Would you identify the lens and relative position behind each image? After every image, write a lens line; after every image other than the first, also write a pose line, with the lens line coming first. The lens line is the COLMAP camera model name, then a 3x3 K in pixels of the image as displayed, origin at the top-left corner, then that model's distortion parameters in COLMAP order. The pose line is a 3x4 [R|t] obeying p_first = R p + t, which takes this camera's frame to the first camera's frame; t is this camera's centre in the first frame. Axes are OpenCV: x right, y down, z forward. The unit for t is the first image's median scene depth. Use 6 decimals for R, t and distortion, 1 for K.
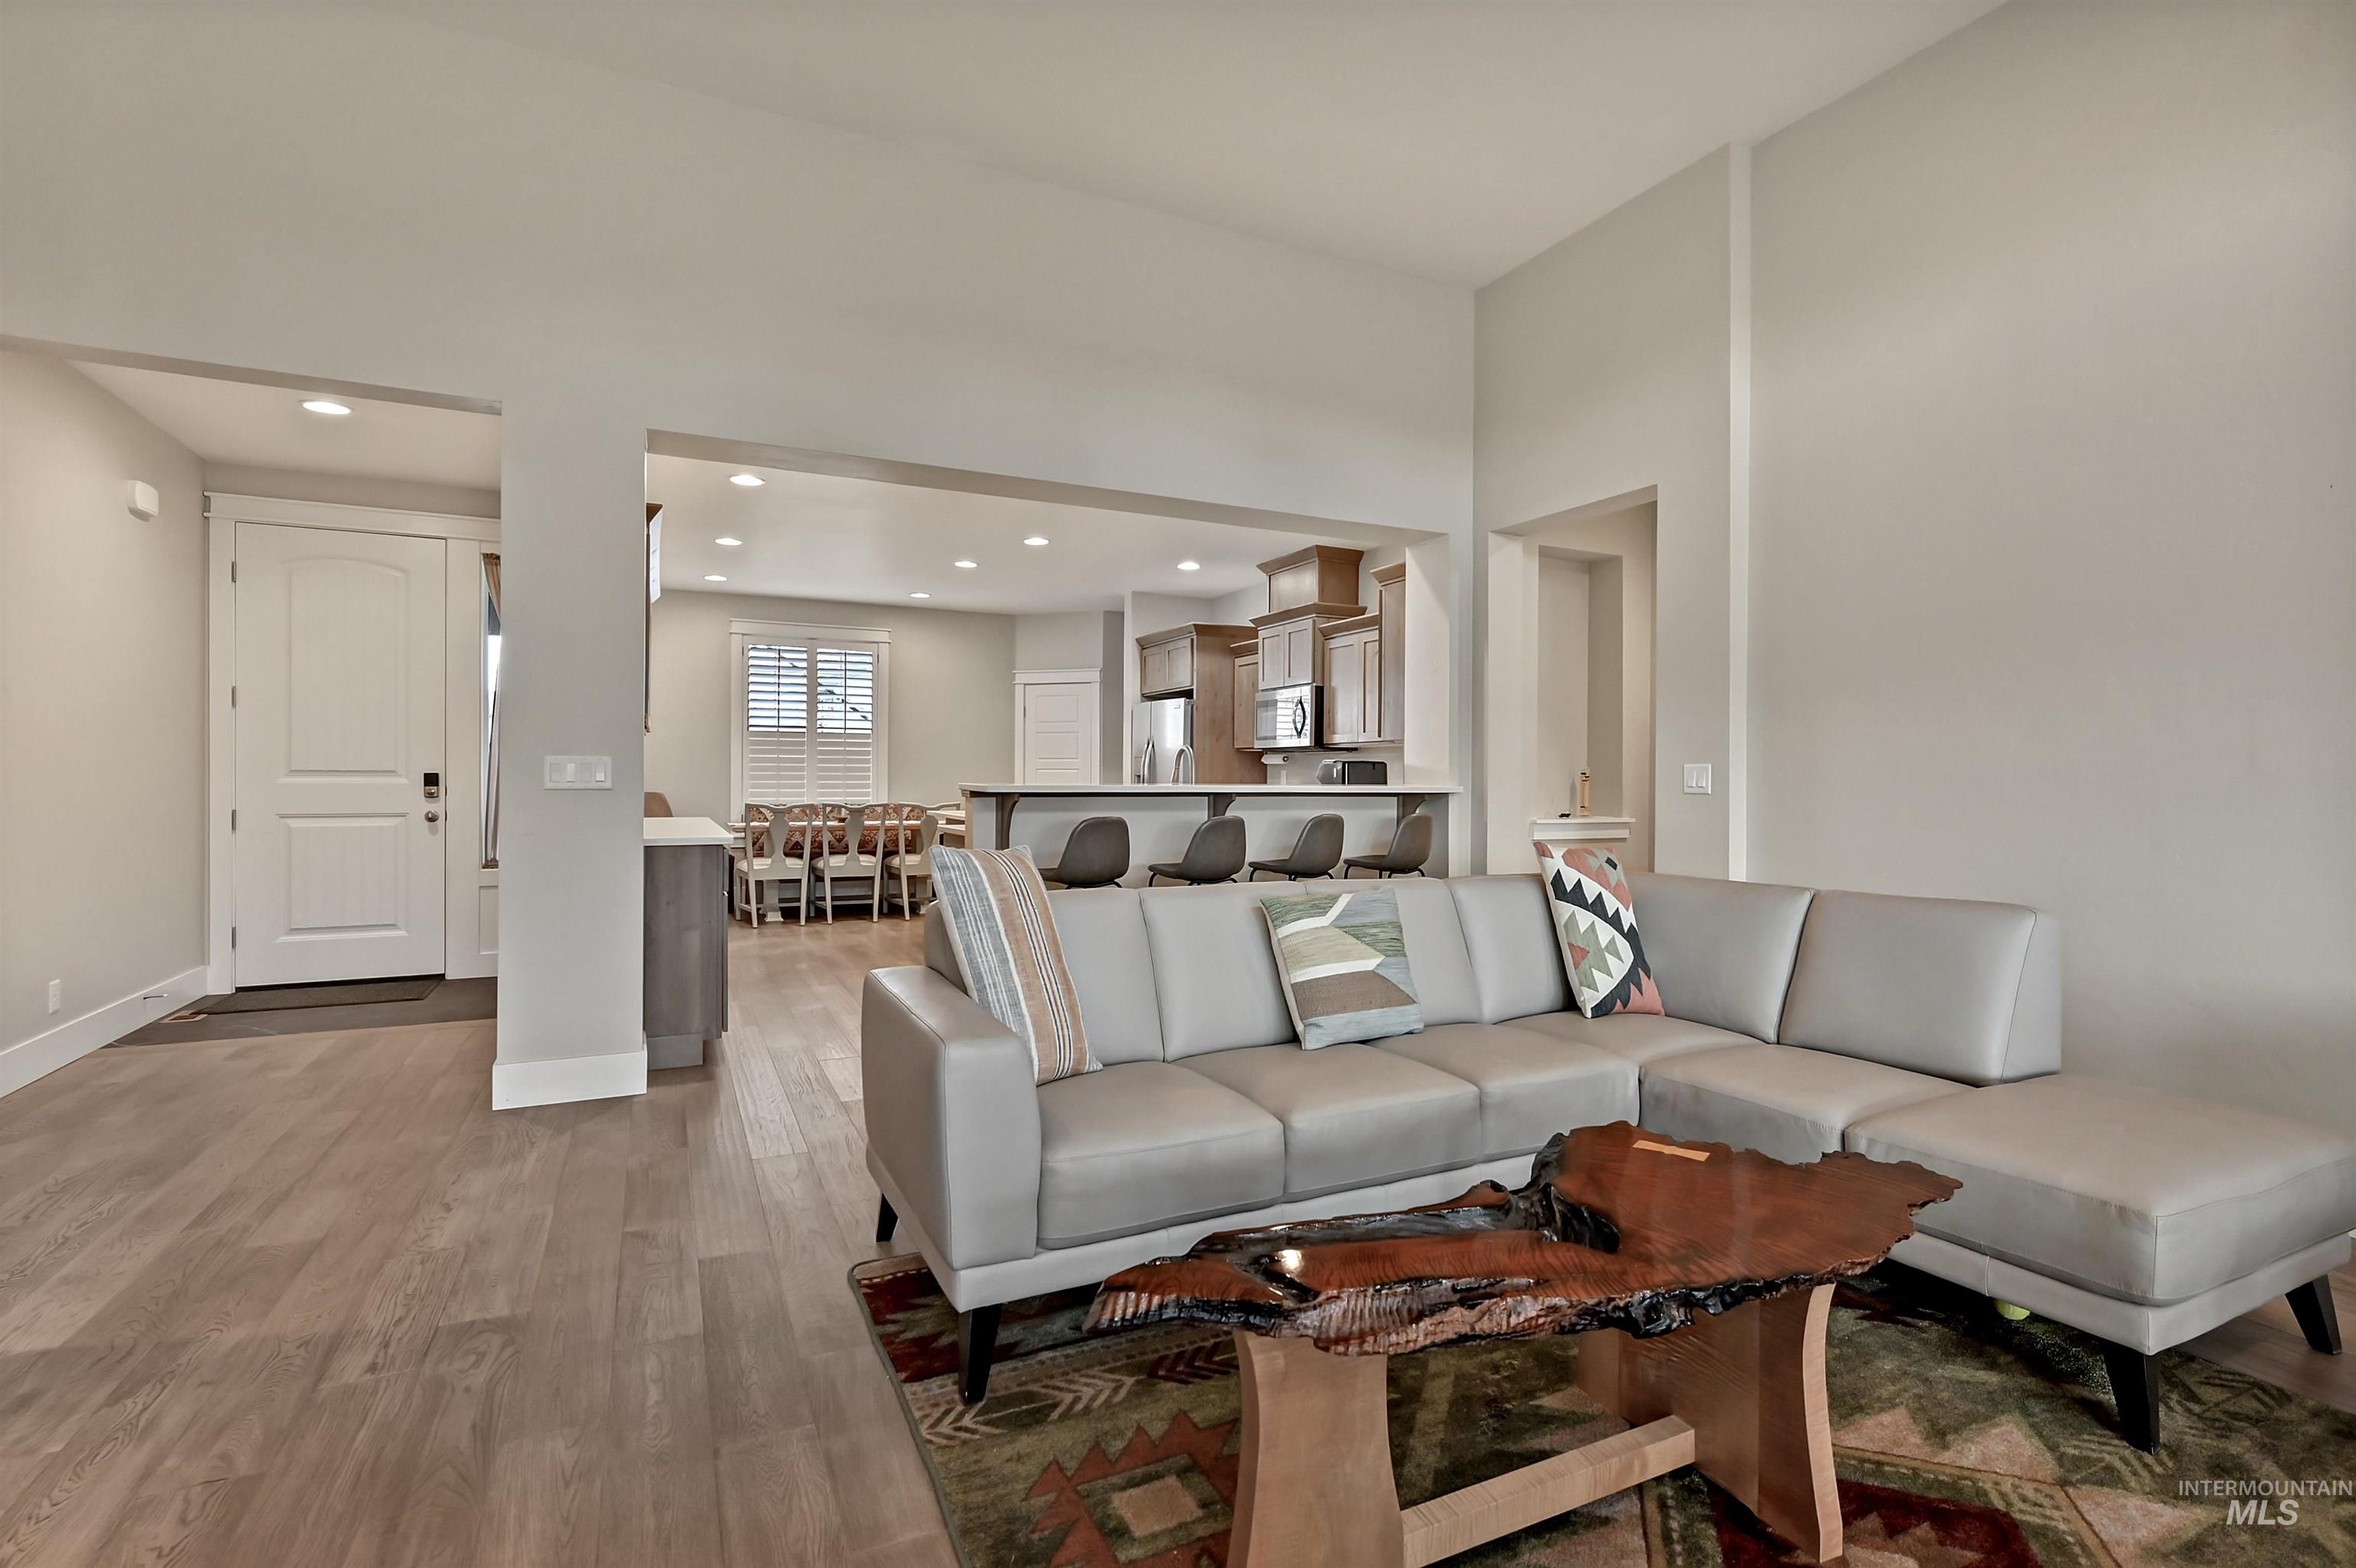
lens RADIAL K [[1125.9, 0, 1180.0], [0, 1125.9, 784.0], [0, 0, 1]] dist [0.000296, -0.000010]
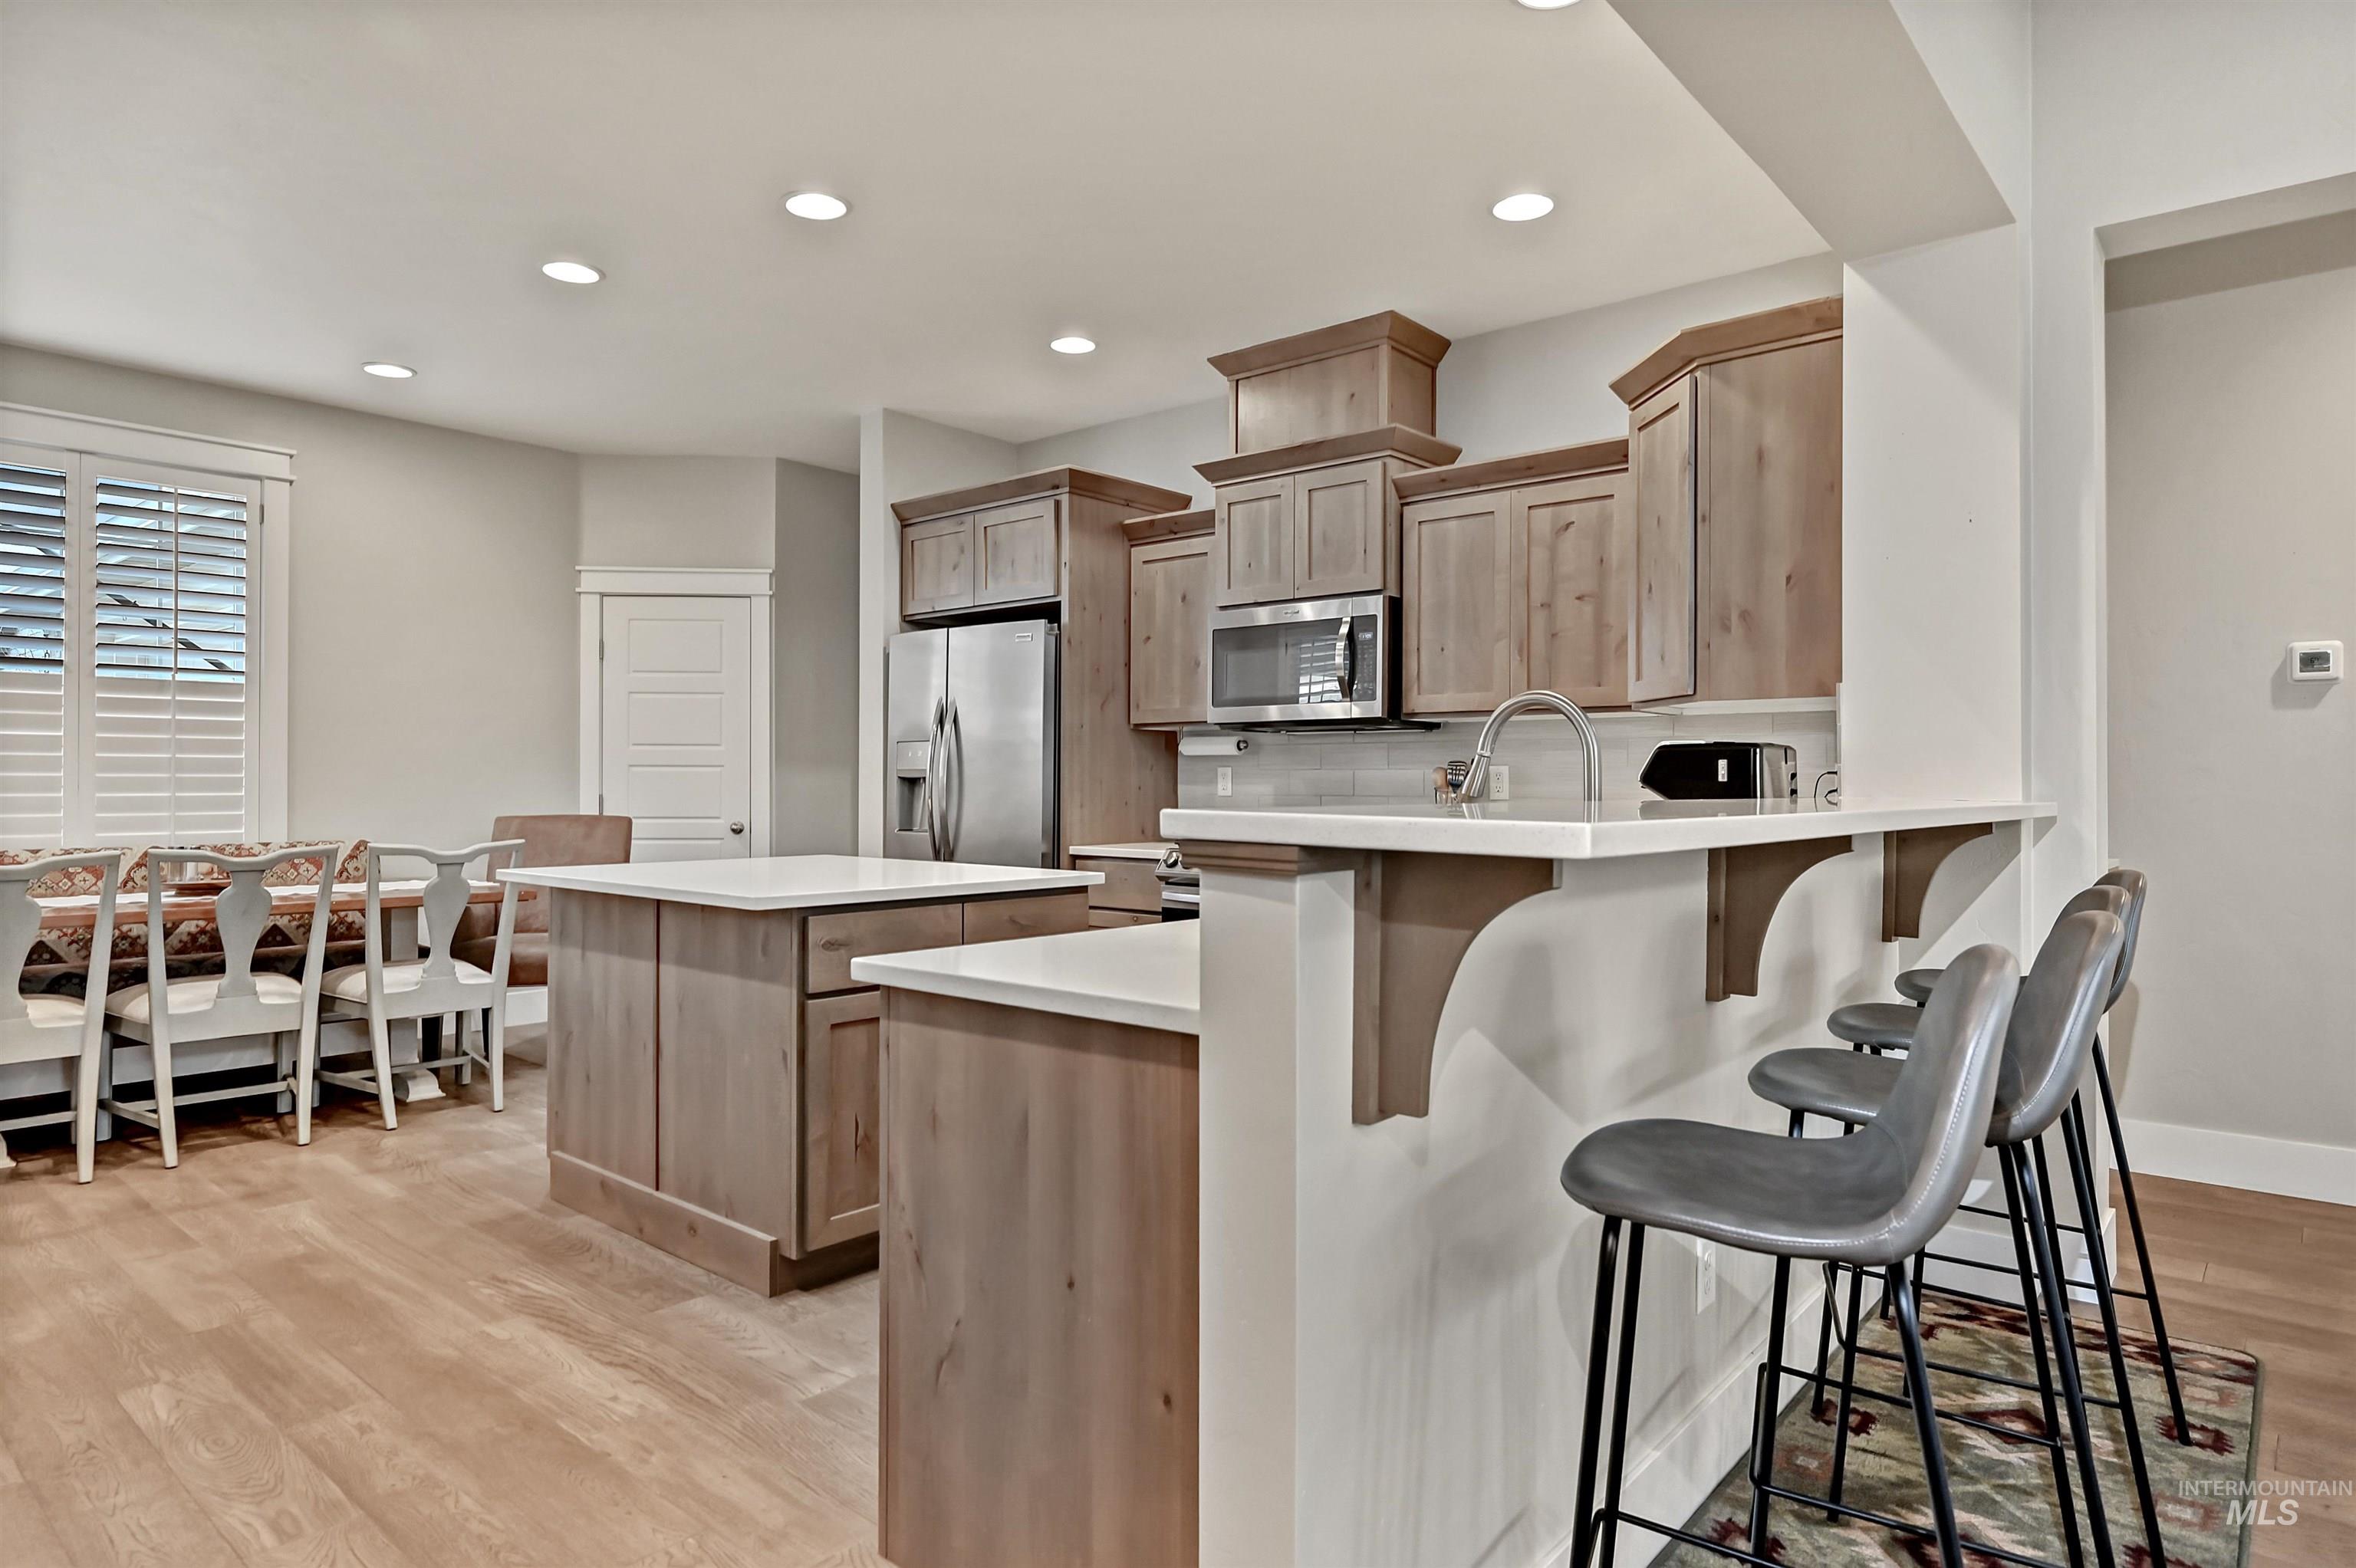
lens RADIAL K [[1315.6, 0, 1179.1], [0, 1315.6, 784.6], [0, 0, 1]] dist [-0.007793, 0.003519]
pose [[0.918098, -0.002866, 0.396342, -0.169187], [0.002543, 0.999996, 0.001341, -0.004689], [-0.396344, -0.000223, 0.918102, 0.444510]]
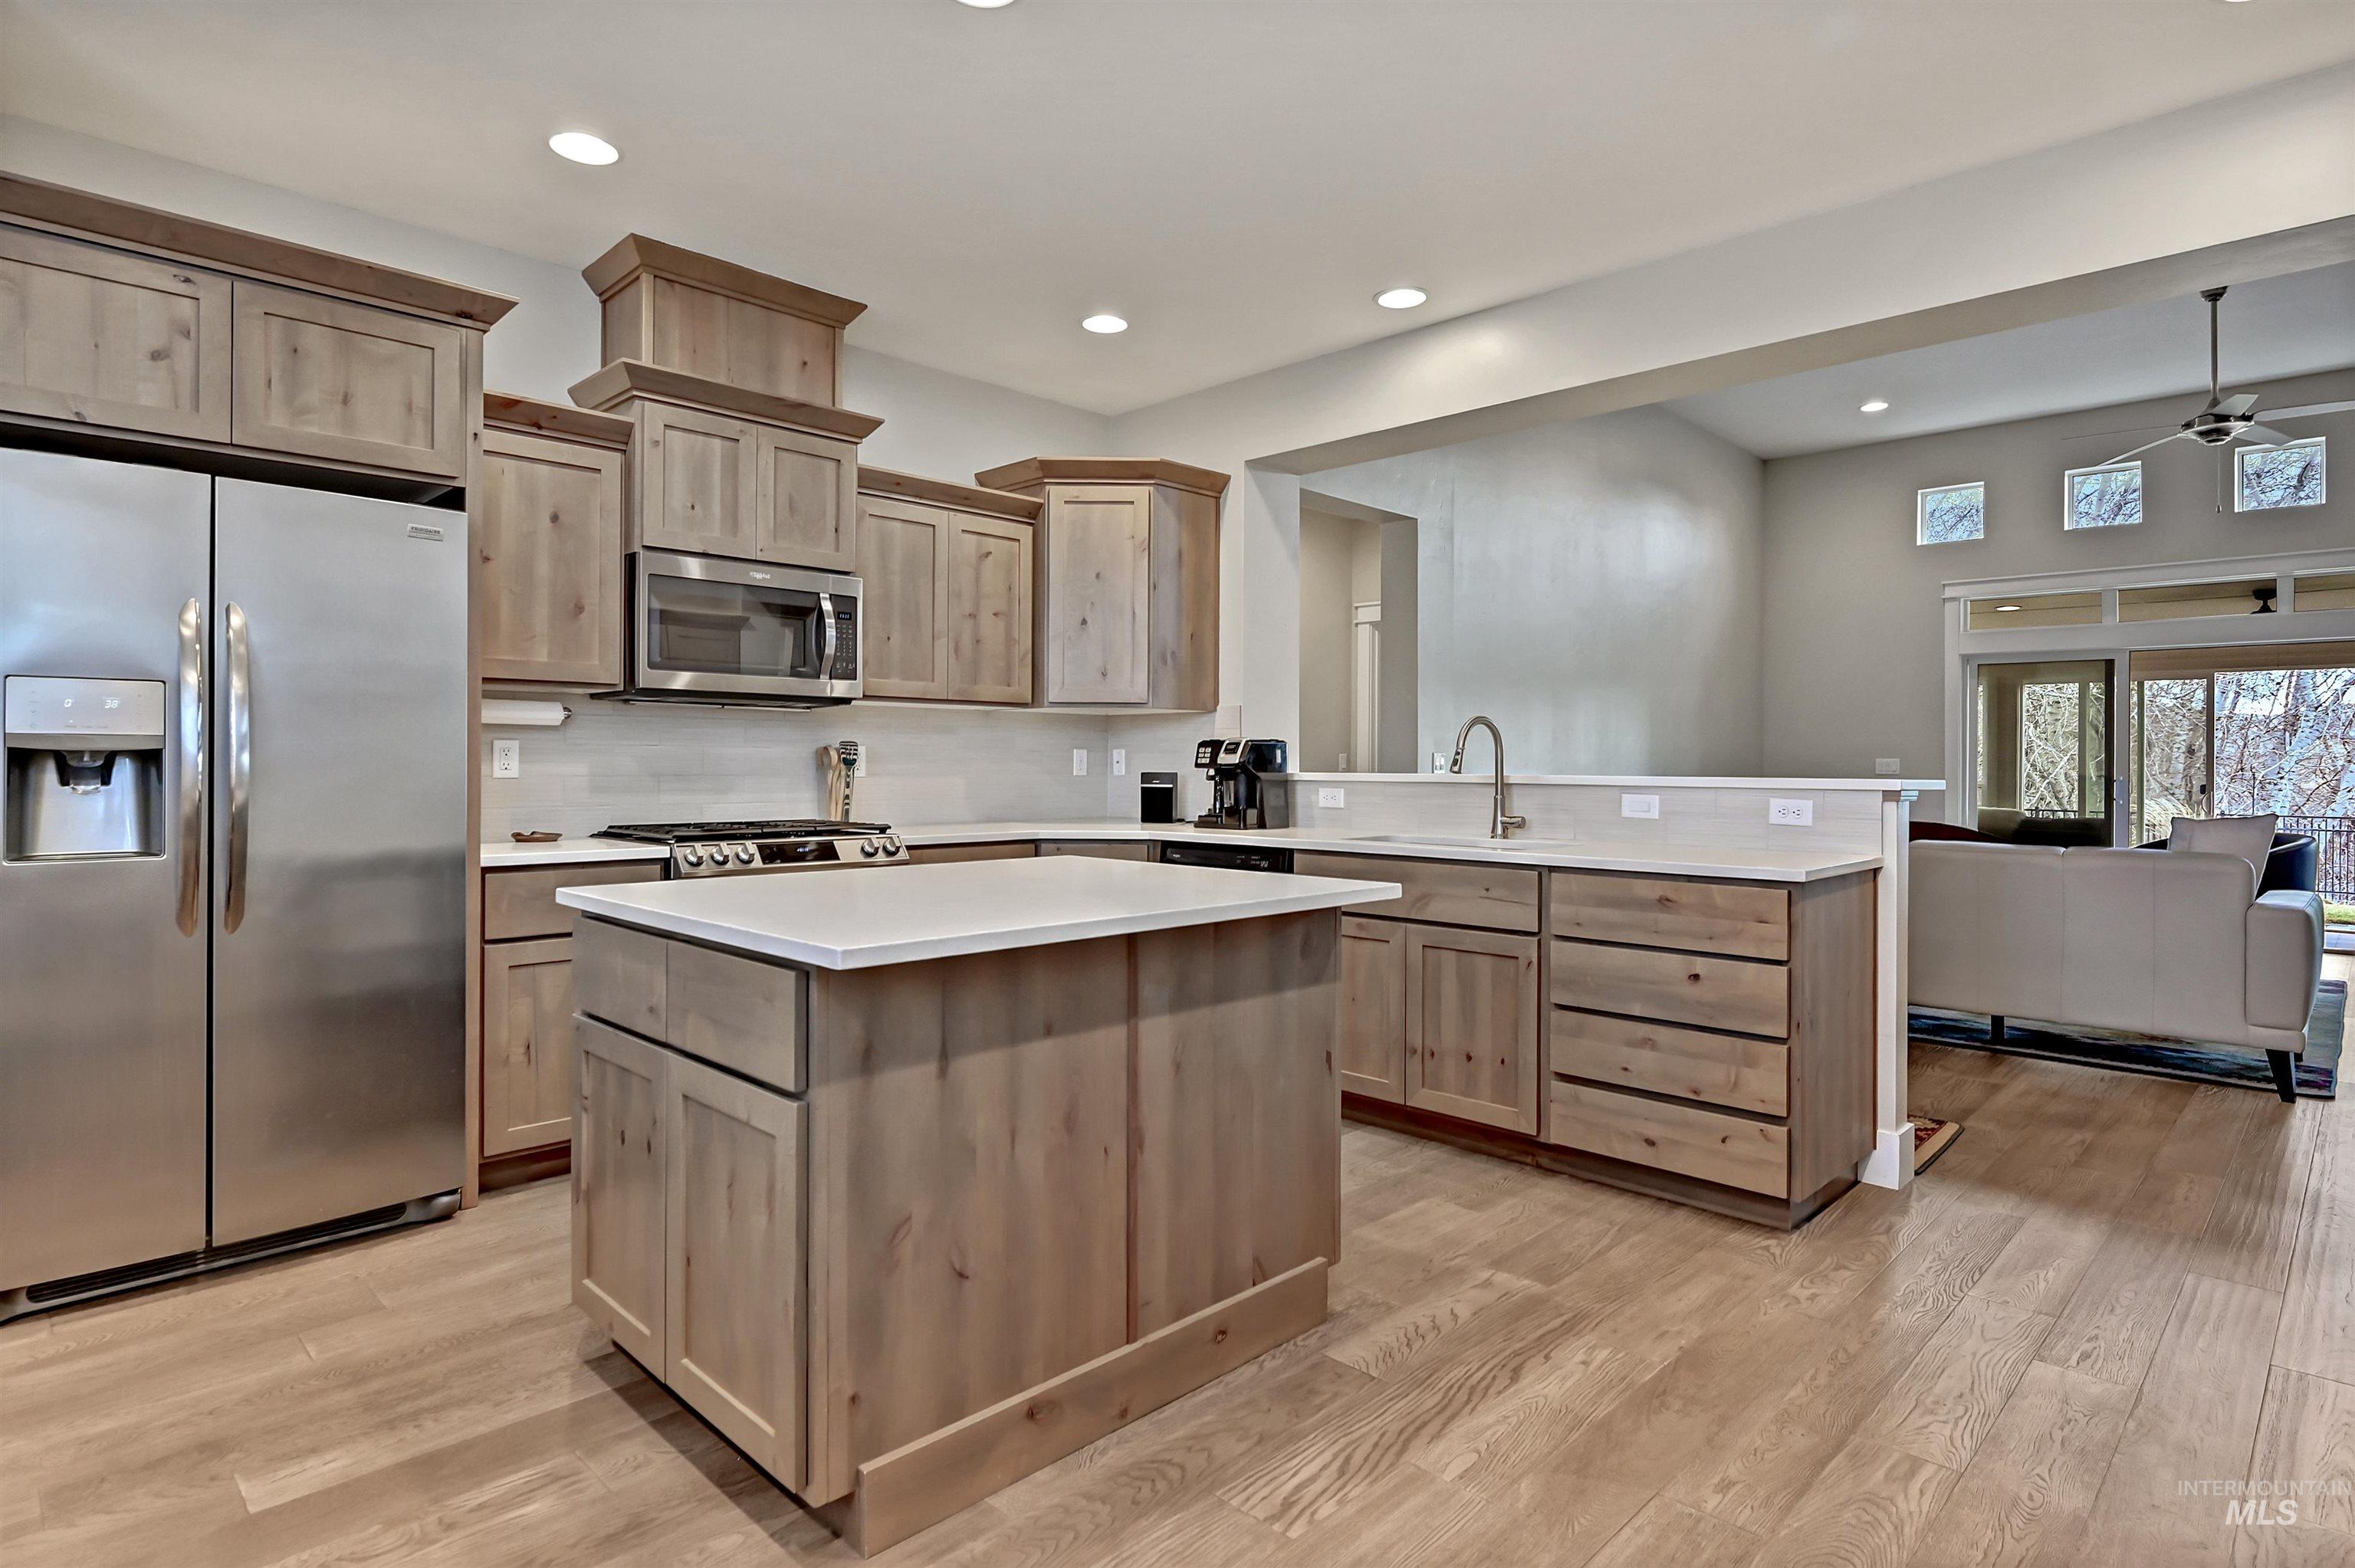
lens RADIAL K [[1220.0, 0, 1162.9], [0, 1220.0, 761.7], [0, 0, 1]] dist [0.000262, 0.001468]
pose [[-0.315328, -0.007220, 0.948955, -0.391230], [-0.005463, 0.999968, 0.005793, -0.008035], [-0.948967, -0.003357, -0.315357, 0.914356]]
